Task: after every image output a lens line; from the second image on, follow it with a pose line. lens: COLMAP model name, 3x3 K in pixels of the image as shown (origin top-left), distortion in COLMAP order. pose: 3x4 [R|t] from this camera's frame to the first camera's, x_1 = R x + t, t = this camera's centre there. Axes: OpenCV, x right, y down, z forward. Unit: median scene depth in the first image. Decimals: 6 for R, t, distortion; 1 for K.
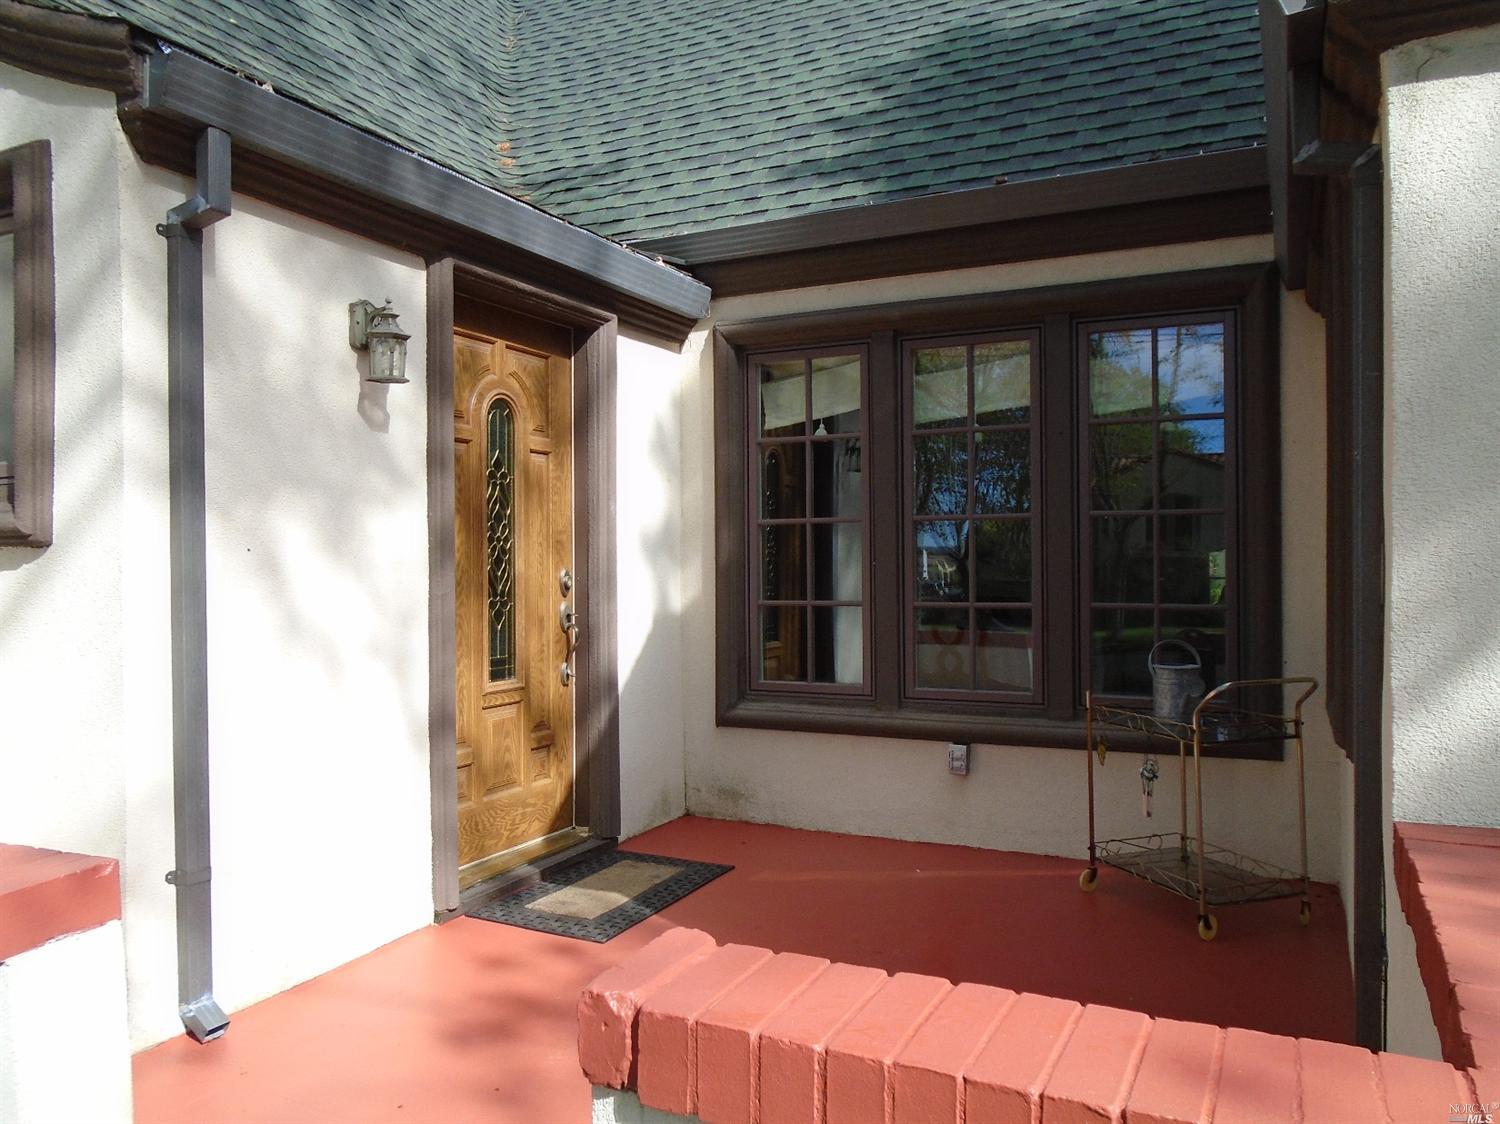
lens RADIAL K [[1151.0, 0, 741.1], [0, 1151.0, 561.9], [0, 0, 1]] dist [-0.006157, 0.005142]
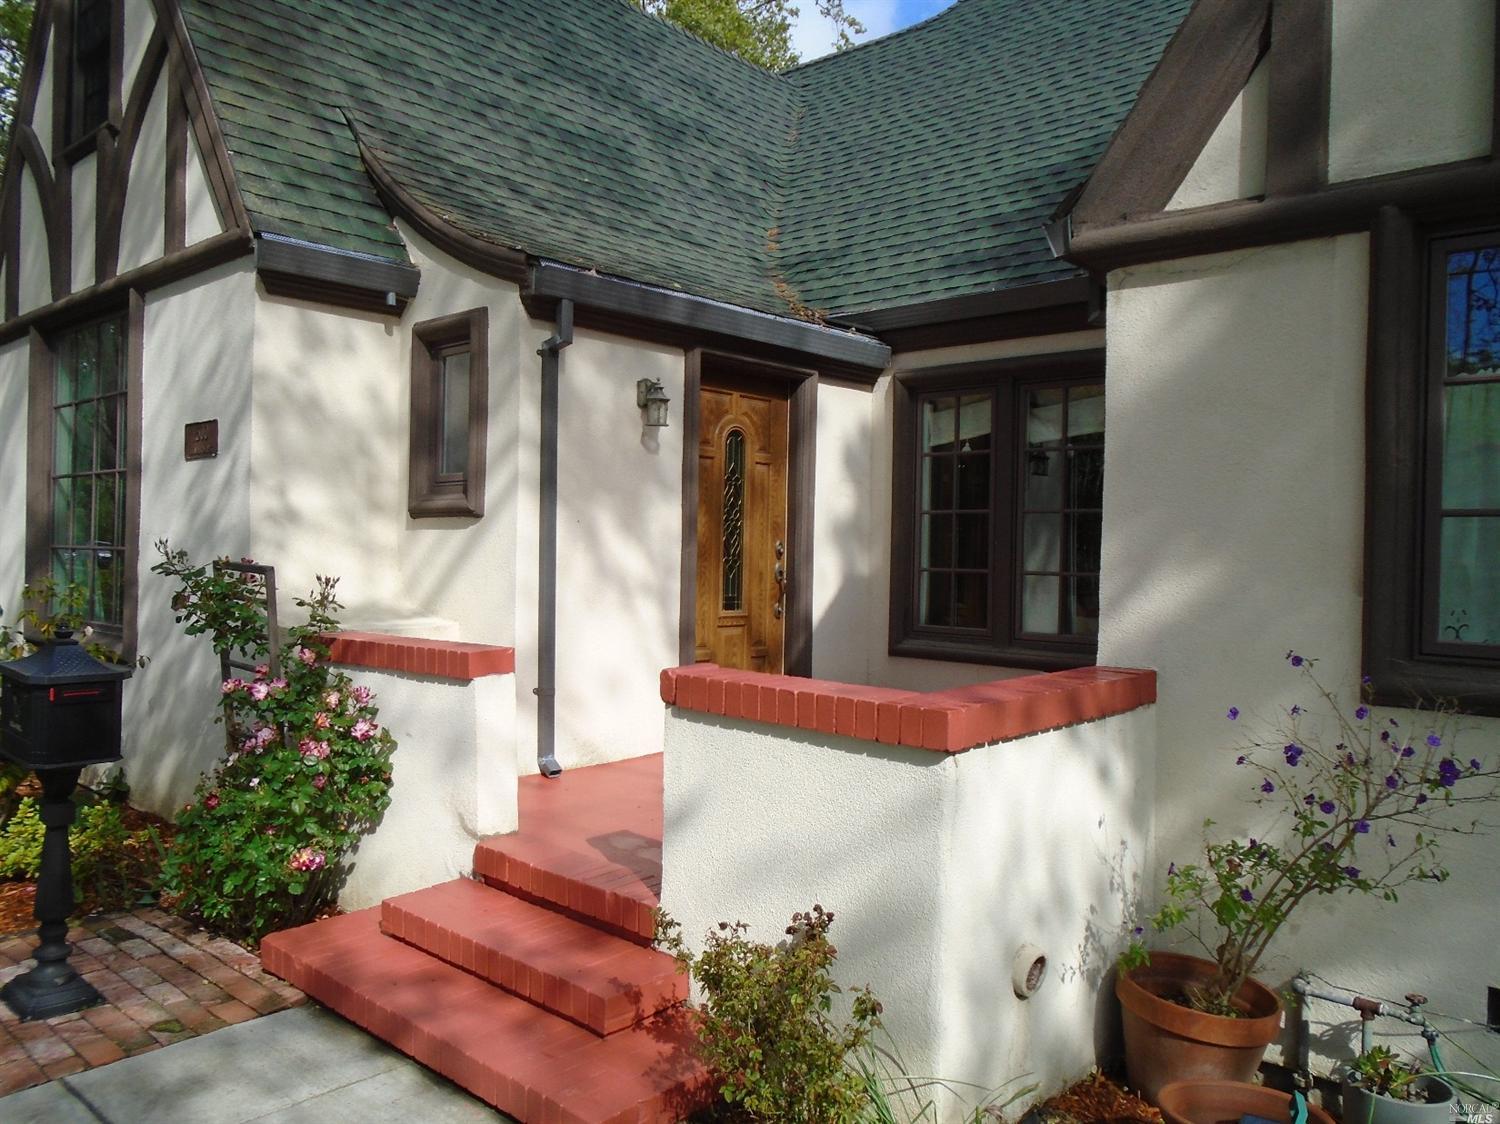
lens RADIAL K [[1151.0, 0, 750.7], [0, 1151.0, 566.6], [0, 0, 1]] dist [-0.006157, 0.005142]
pose [[0.959550, 0.028490, -0.280094, 0.244662], [-0.025352, 0.999569, 0.014821, 0.018932], [0.280395, -0.007120, 0.959858, -0.477042]]
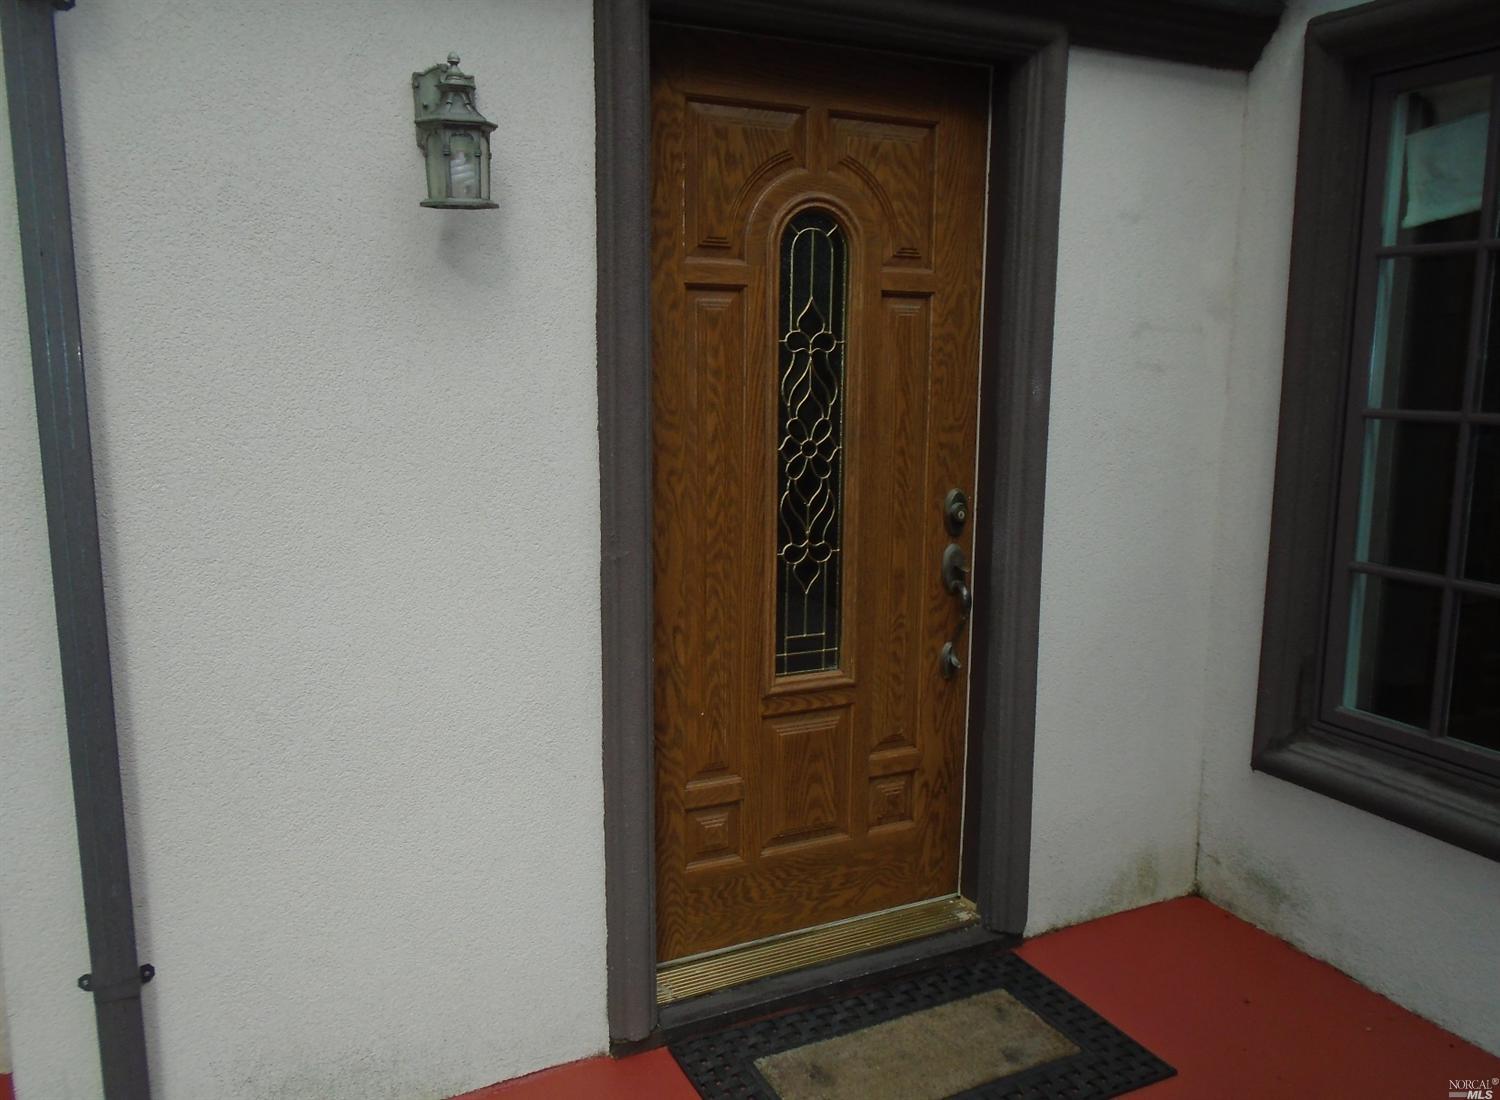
lens RADIAL K [[1151.0, 0, 781.1], [0, 1151.0, 539.1], [0, 0, 1]] dist [-0.006157, 0.005142]
pose [[0.791361, 0.111103, -0.601169, 0.143904], [-0.013400, 0.986264, 0.164633, -0.069667], [0.611202, -0.122228, 0.781979, 0.494008]]
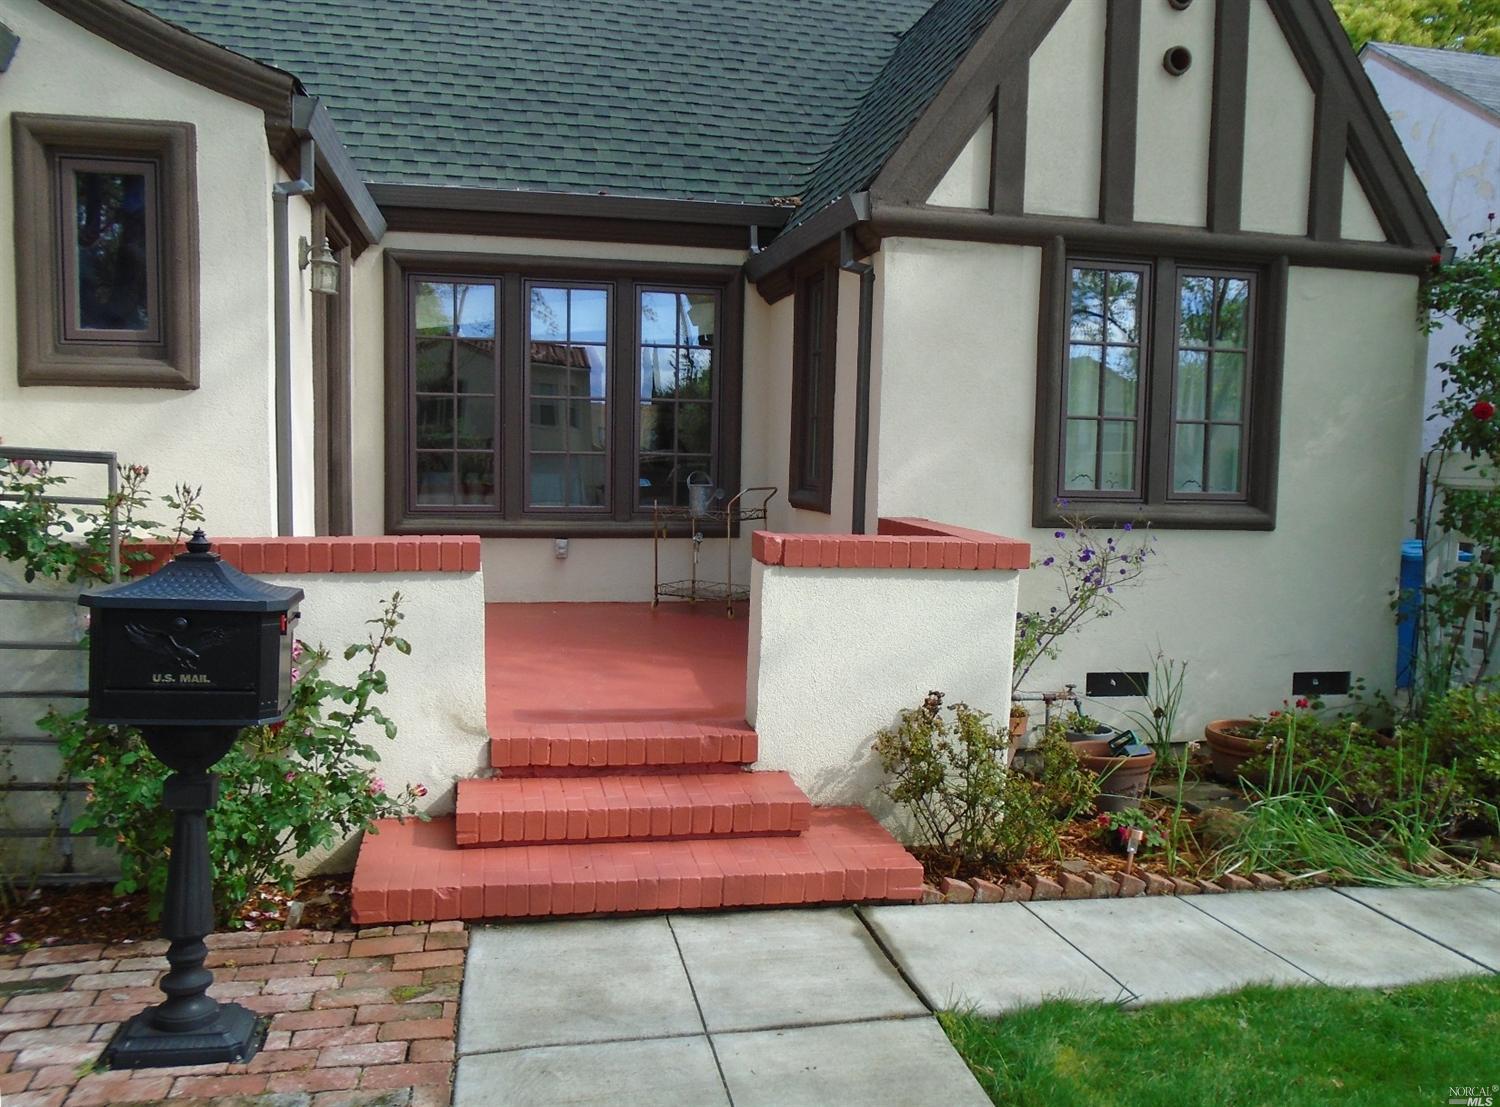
lens RADIAL K [[1151.0, 0, 755.6], [0, 1151.0, 552.7], [0, 0, 1]] dist [-0.006157, 0.005142]
pose [[0.788381, -0.031843, 0.614362, -0.633419], [-0.025285, 0.996138, 0.084078, 0.037280], [-0.614667, -0.081820, 0.784532, -0.468535]]
